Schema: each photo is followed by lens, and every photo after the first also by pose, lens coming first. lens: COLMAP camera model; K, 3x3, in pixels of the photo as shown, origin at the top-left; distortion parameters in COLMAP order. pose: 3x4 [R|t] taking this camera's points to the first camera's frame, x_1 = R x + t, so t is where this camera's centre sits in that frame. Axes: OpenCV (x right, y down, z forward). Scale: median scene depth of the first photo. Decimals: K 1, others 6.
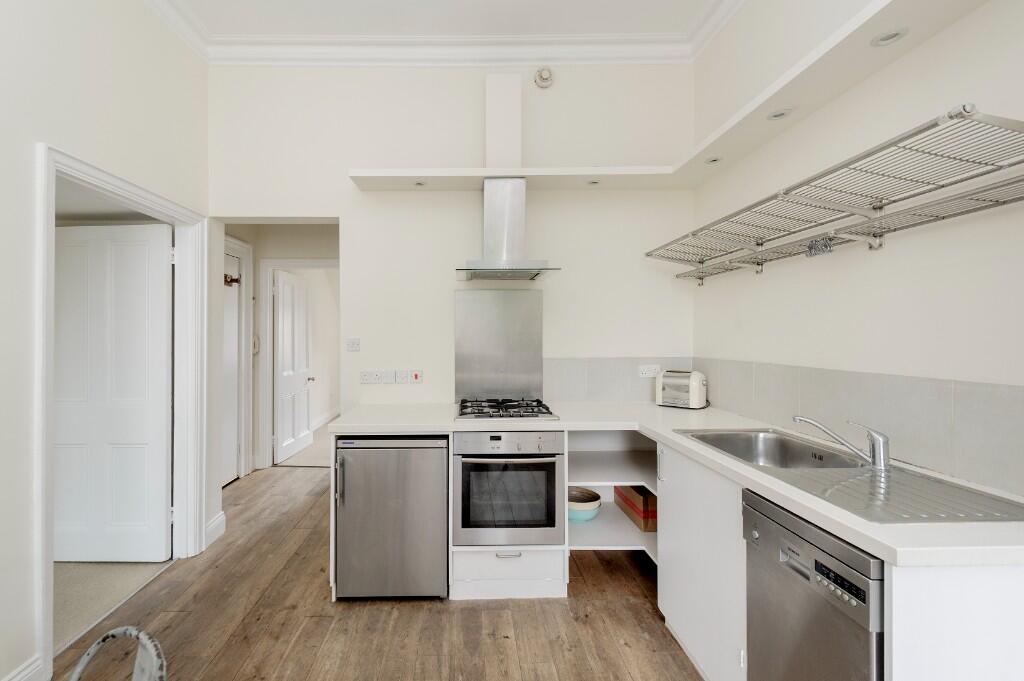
lens RADIAL K [[417.0, 0, 512.0], [0, 417.0, 340.5], [0, 0, 1]] dist [-0.000094, -0.000098]
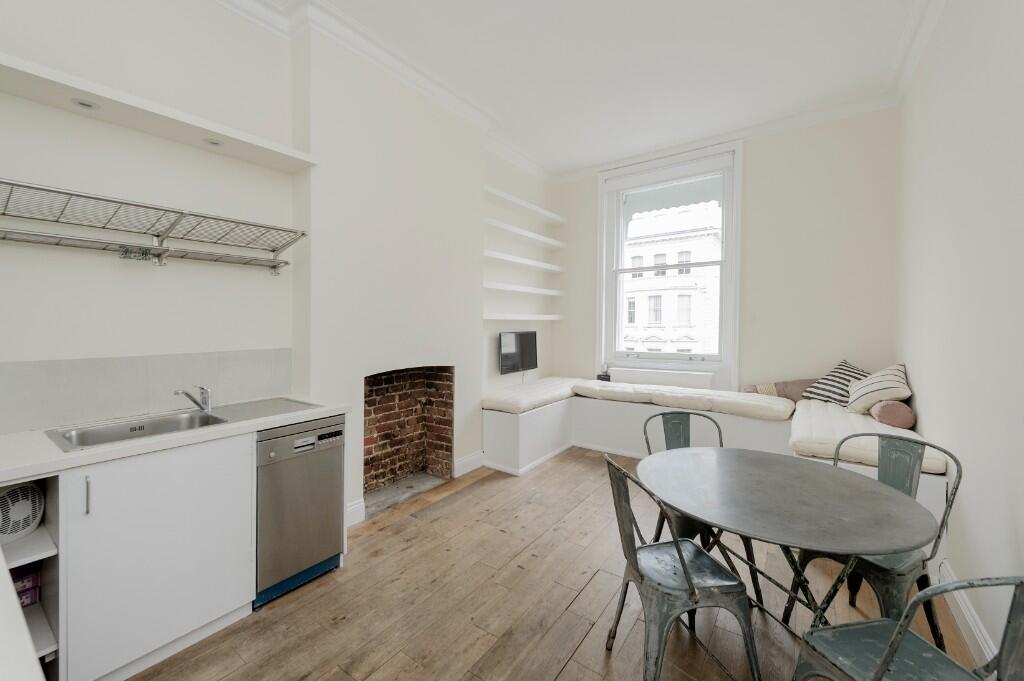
lens RADIAL K [[410.4, 0, 531.2], [0, 410.4, 328.8], [0, 0, 1]] dist [0.000033, -0.000440]
pose [[-0.782035, 0.003108, 0.623227, -0.835855], [0.015221, 0.999785, 0.014113, -0.009122], [-0.623049, 0.020523, -0.781914, 1.176661]]
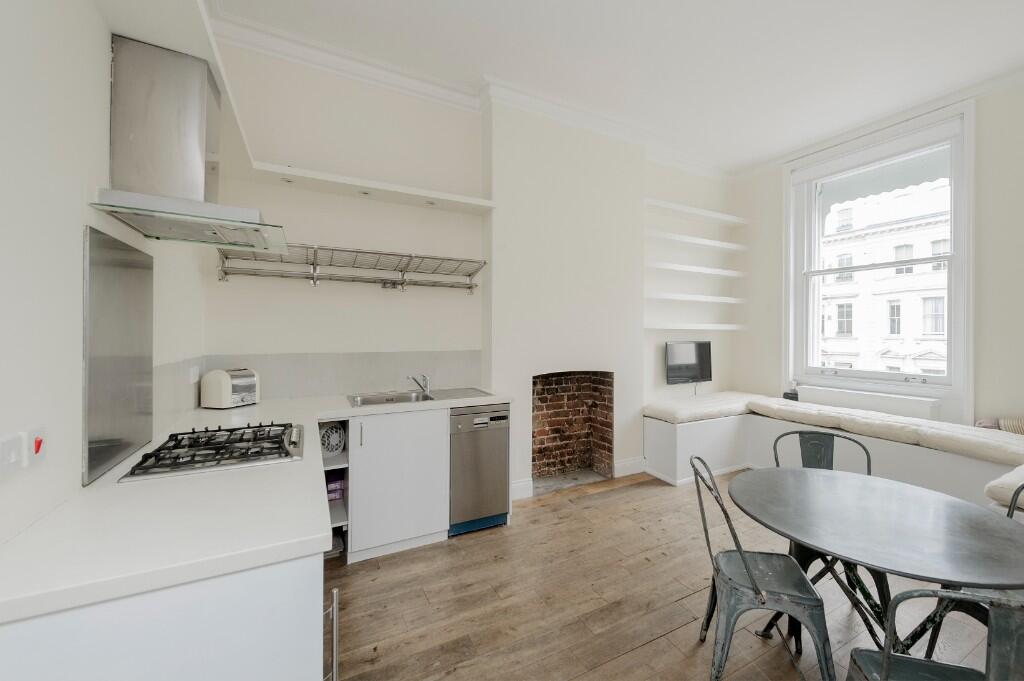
lens RADIAL K [[404.1, 0, 512.0], [0, 404.1, 340.5], [0, 0, 1]] dist [0.000307, -0.000290]
pose [[-0.389394, -0.014425, 0.920958, -1.057994], [0.003570, 0.999846, 0.017170, -0.009319], [-0.921064, 0.009974, -0.389283, 1.153959]]
